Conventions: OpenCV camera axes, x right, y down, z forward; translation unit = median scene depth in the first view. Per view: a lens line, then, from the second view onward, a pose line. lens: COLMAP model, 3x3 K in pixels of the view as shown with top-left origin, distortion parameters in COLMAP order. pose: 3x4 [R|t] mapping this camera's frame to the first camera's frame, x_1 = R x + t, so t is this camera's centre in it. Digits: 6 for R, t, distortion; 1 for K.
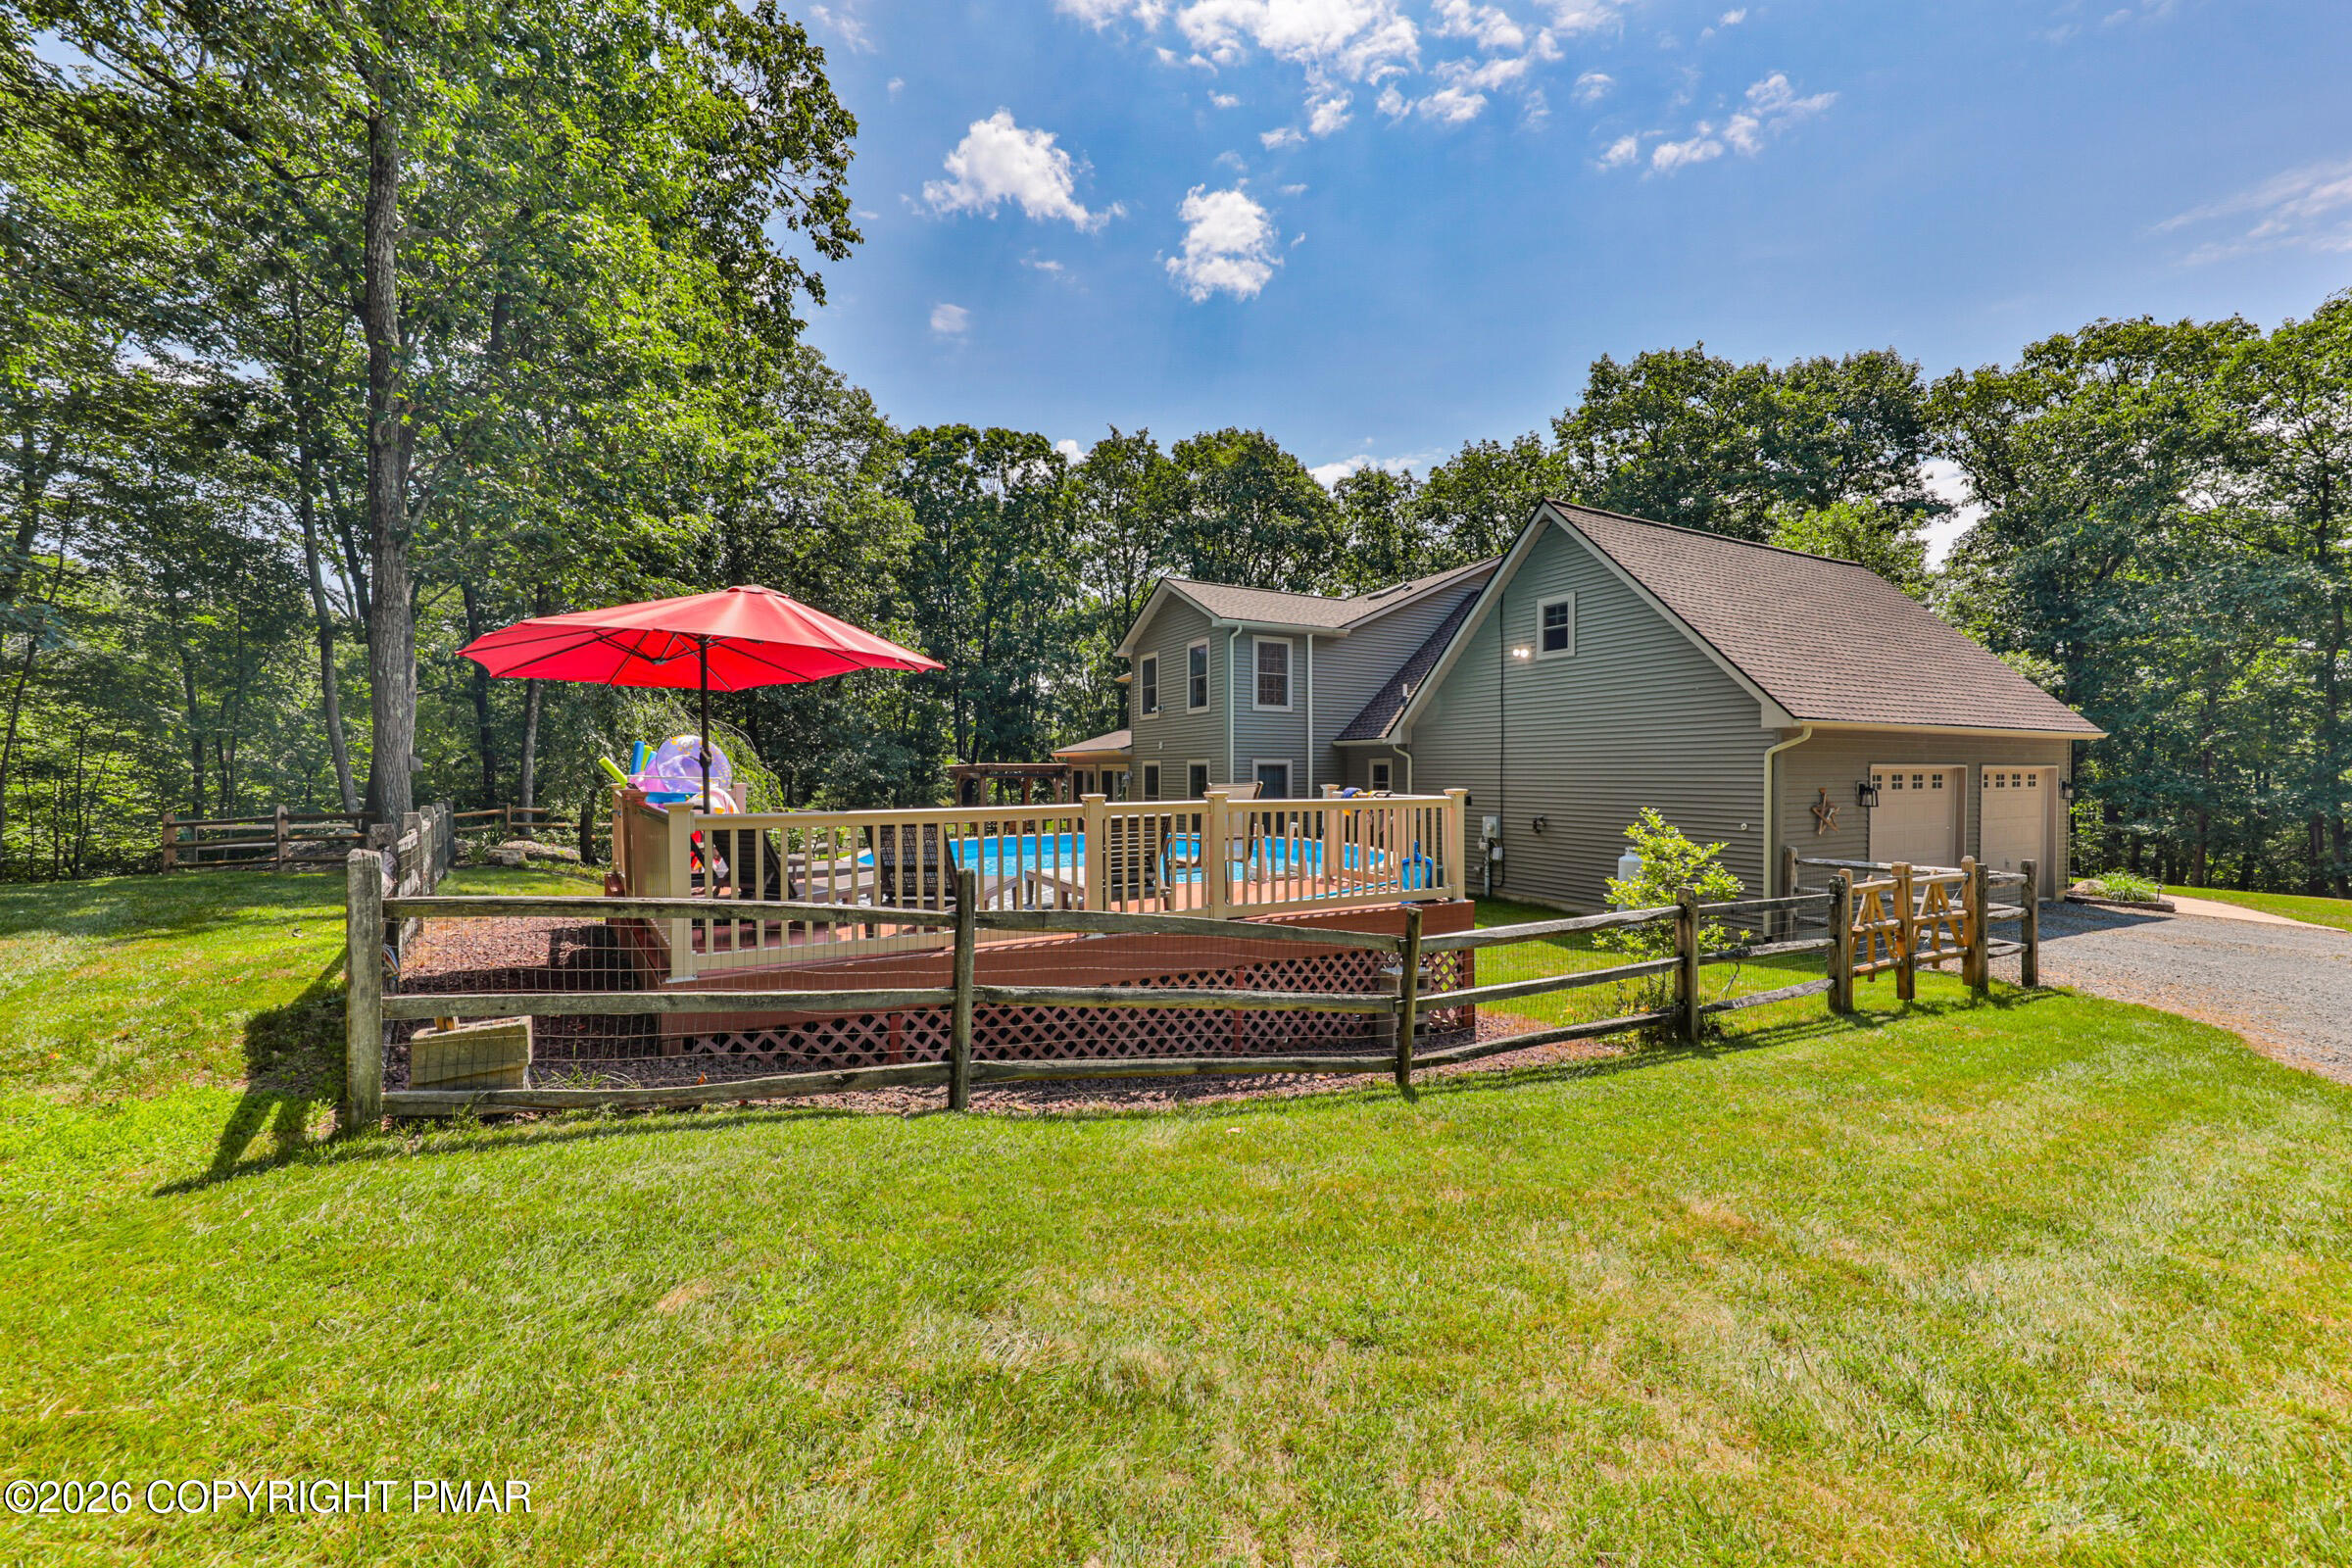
lens RADIAL K [[873.8, 0, 1156.0], [0, 873.8, 779.4], [0, 0, 1]] dist [0.013989, 0.000038]
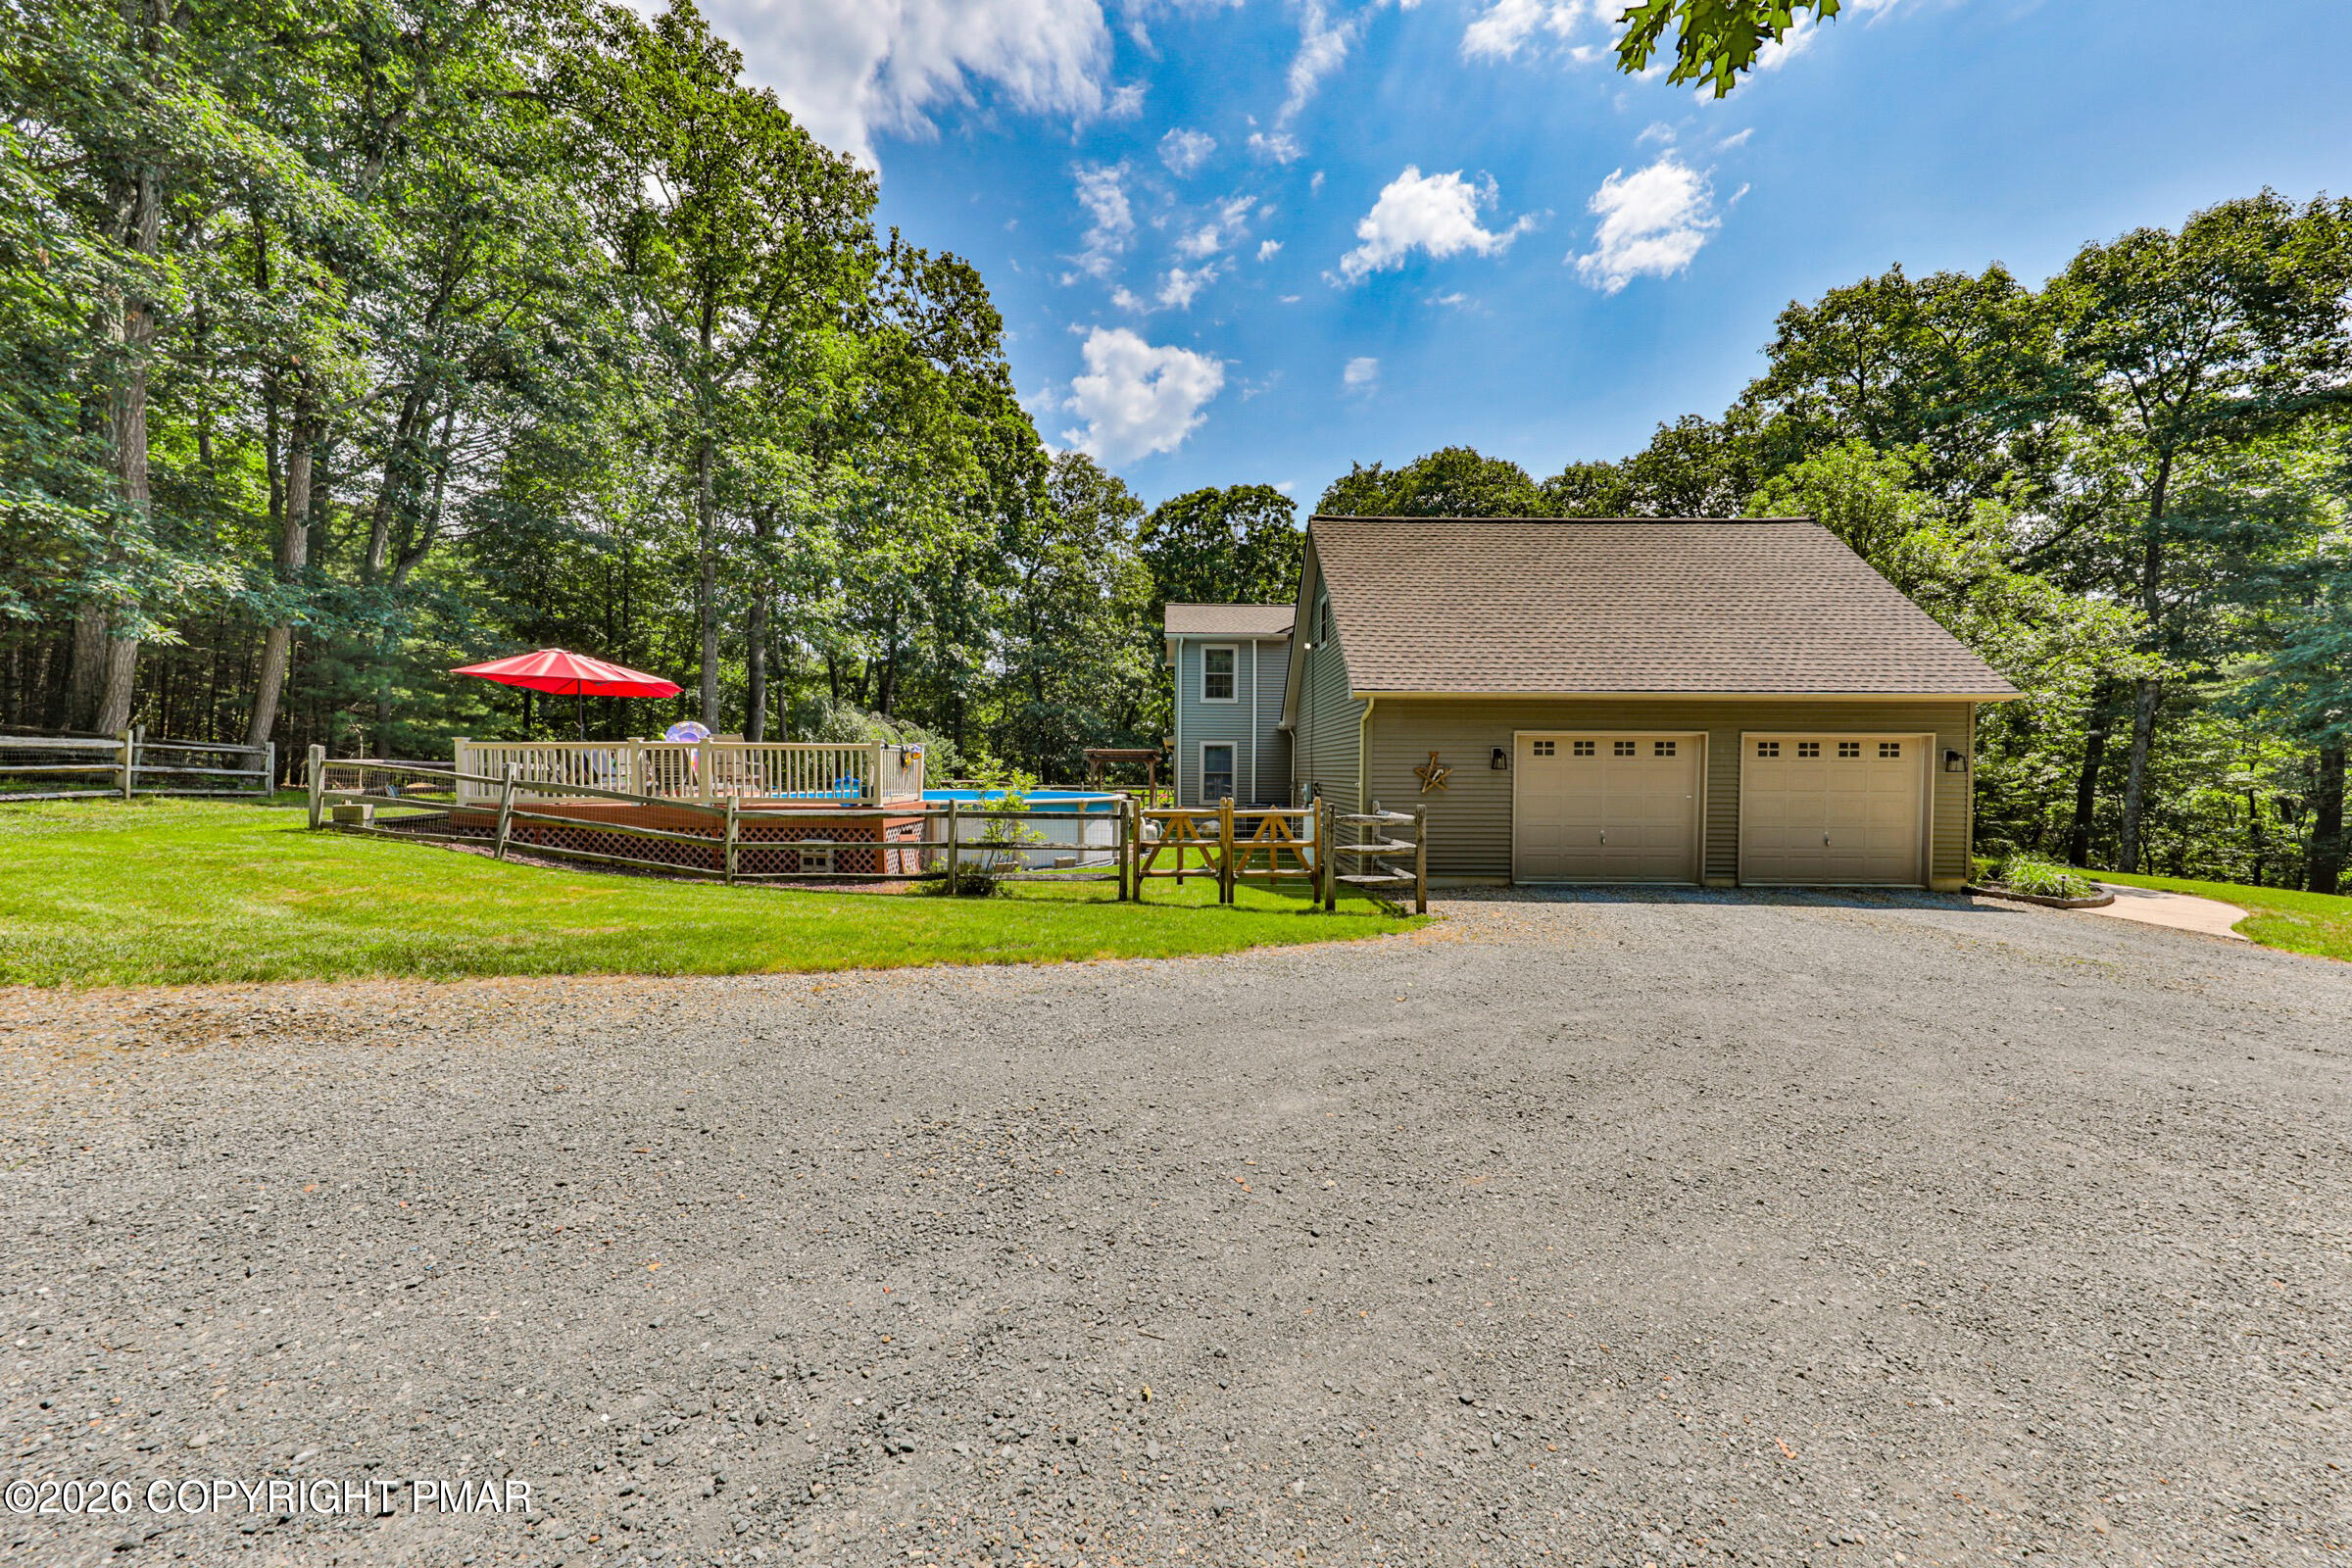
lens RADIAL K [[780.7, 0, 1176.3], [0, 780.7, 788.2], [0, 0, 1]] dist [-0.000151, -0.000262]
pose [[0.886481, 0.014376, -0.462542, 0.309523], [-0.008811, 0.999861, 0.014189, 0.015133], [0.462682, -0.008503, 0.886484, -0.015920]]
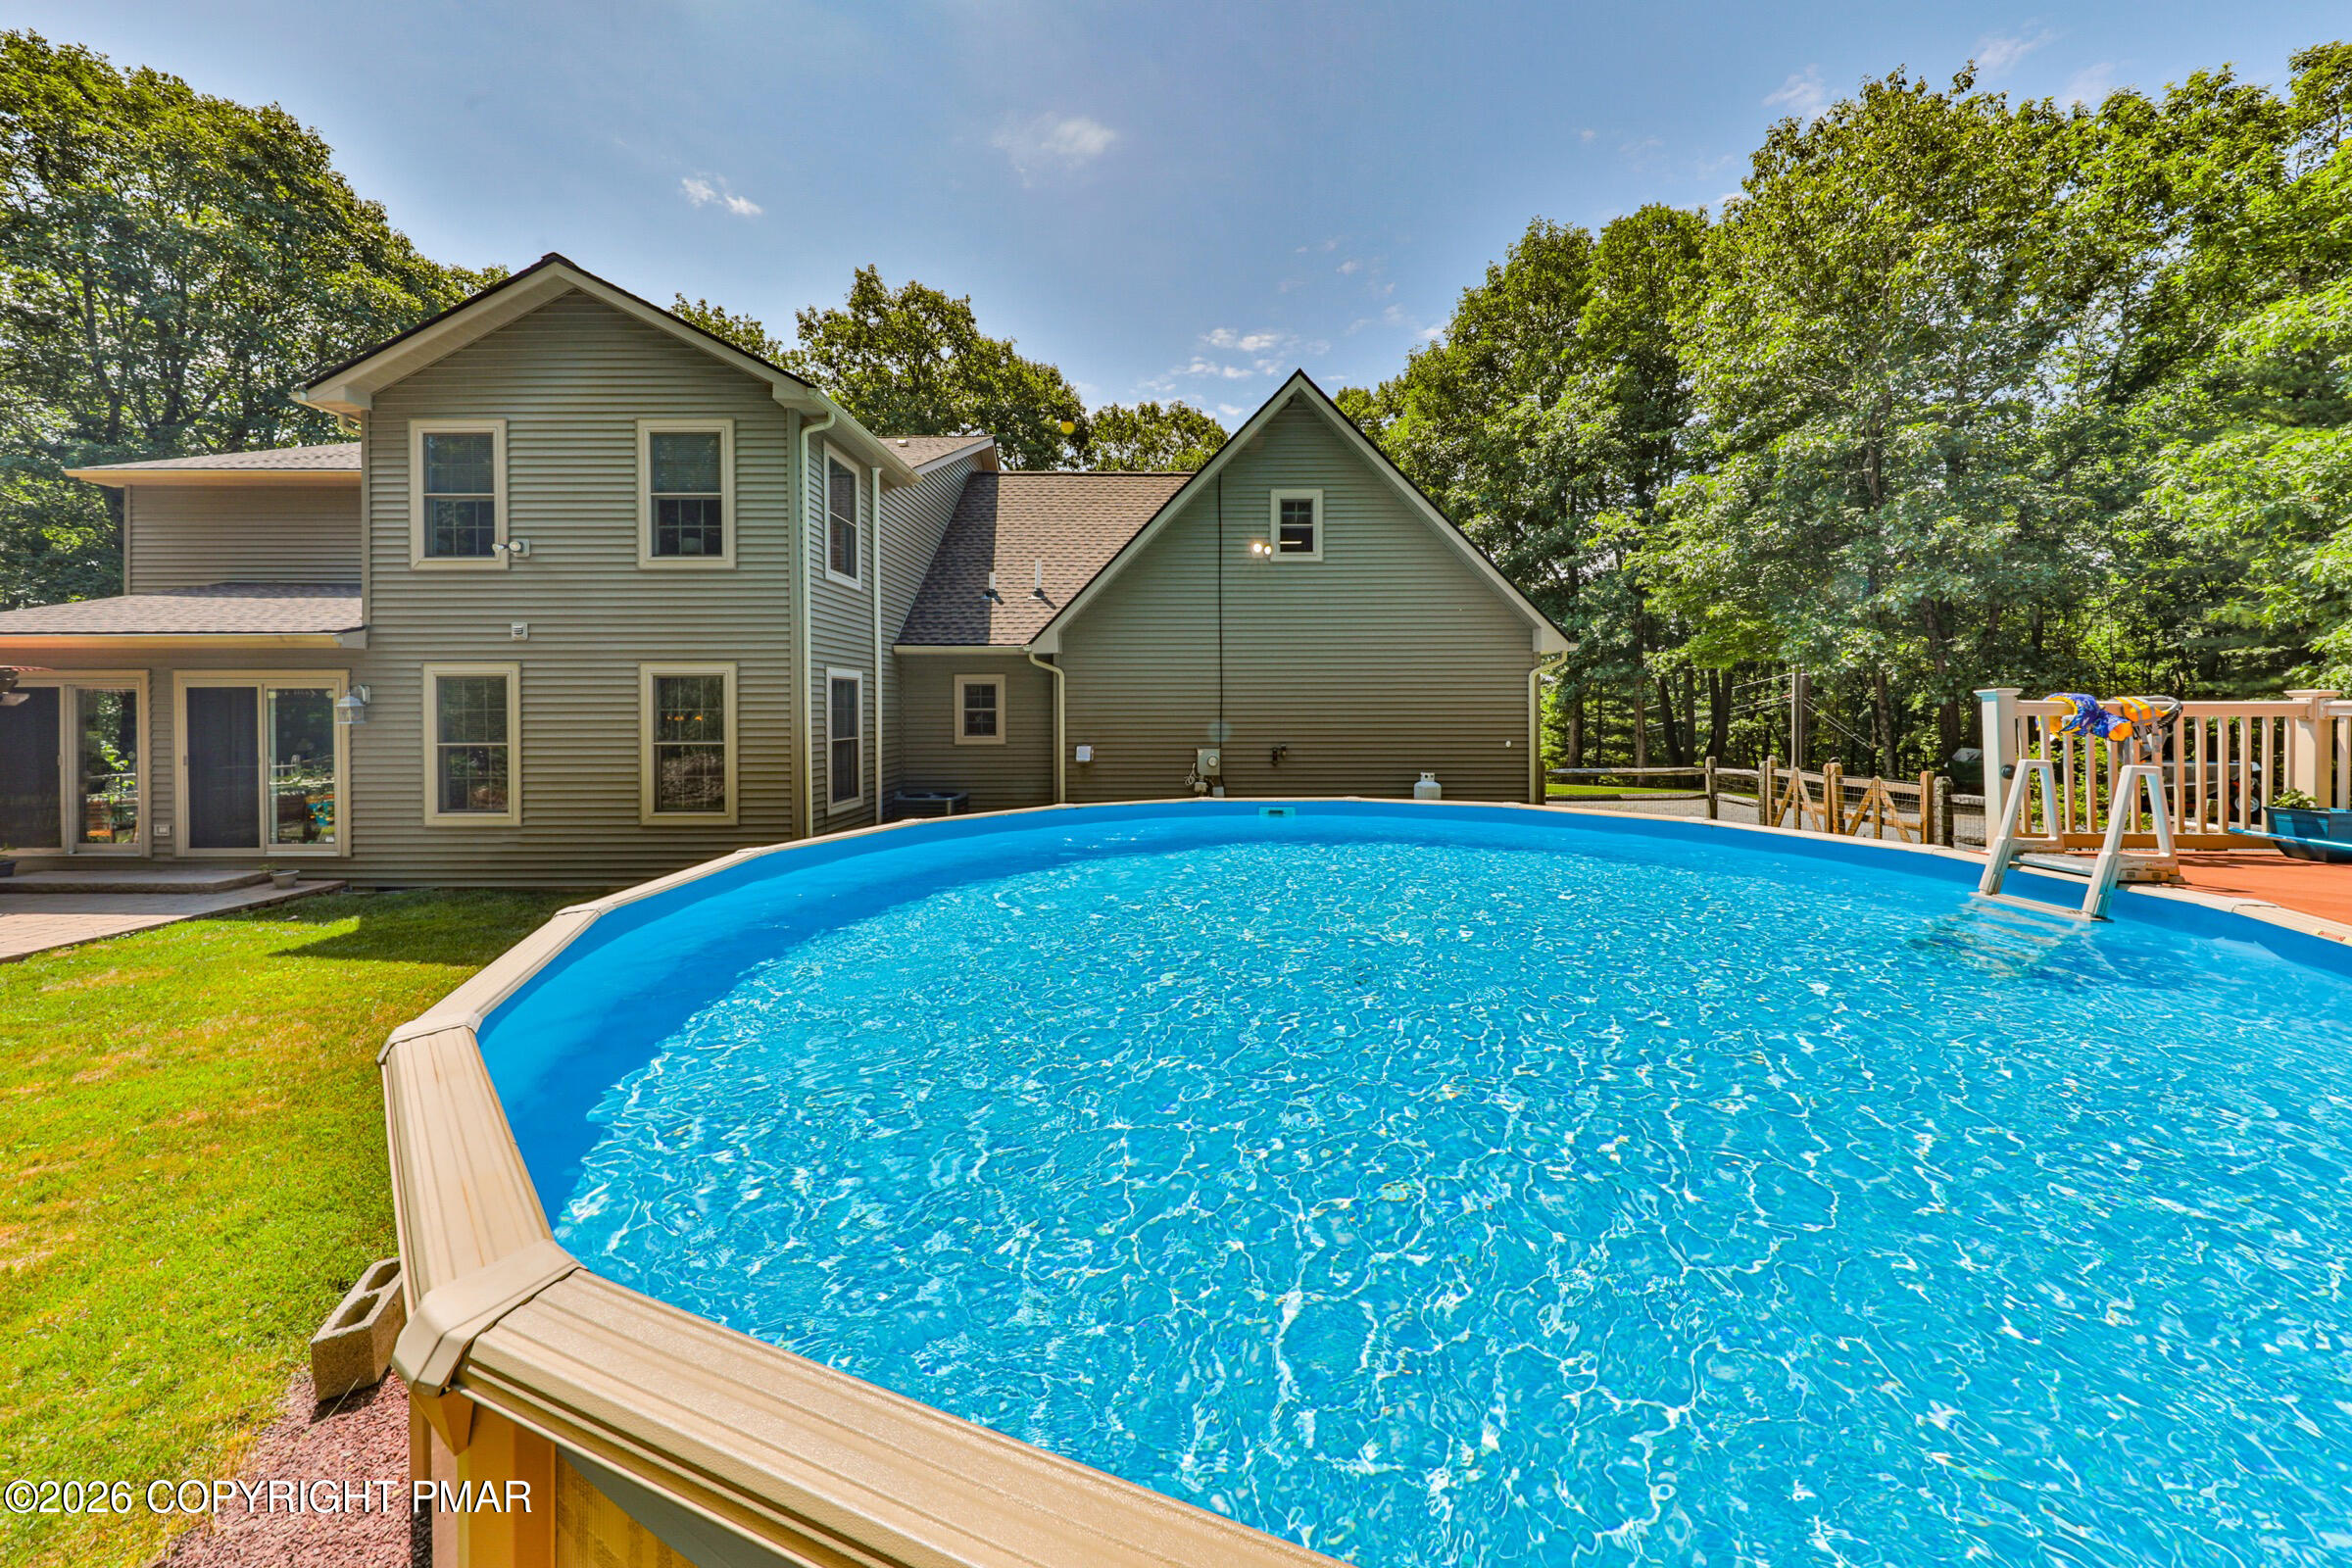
lens RADIAL K [[811.1, 0, 1180.4], [0, 811.1, 727.9], [0, 0, 1]] dist [-0.000691, -0.000095]
pose [[0.454007, -0.018973, 0.890796, -0.122812], [0.009075, 0.999820, 0.016671, 0.004469], [-0.890952, 0.000515, 0.454098, 0.289959]]
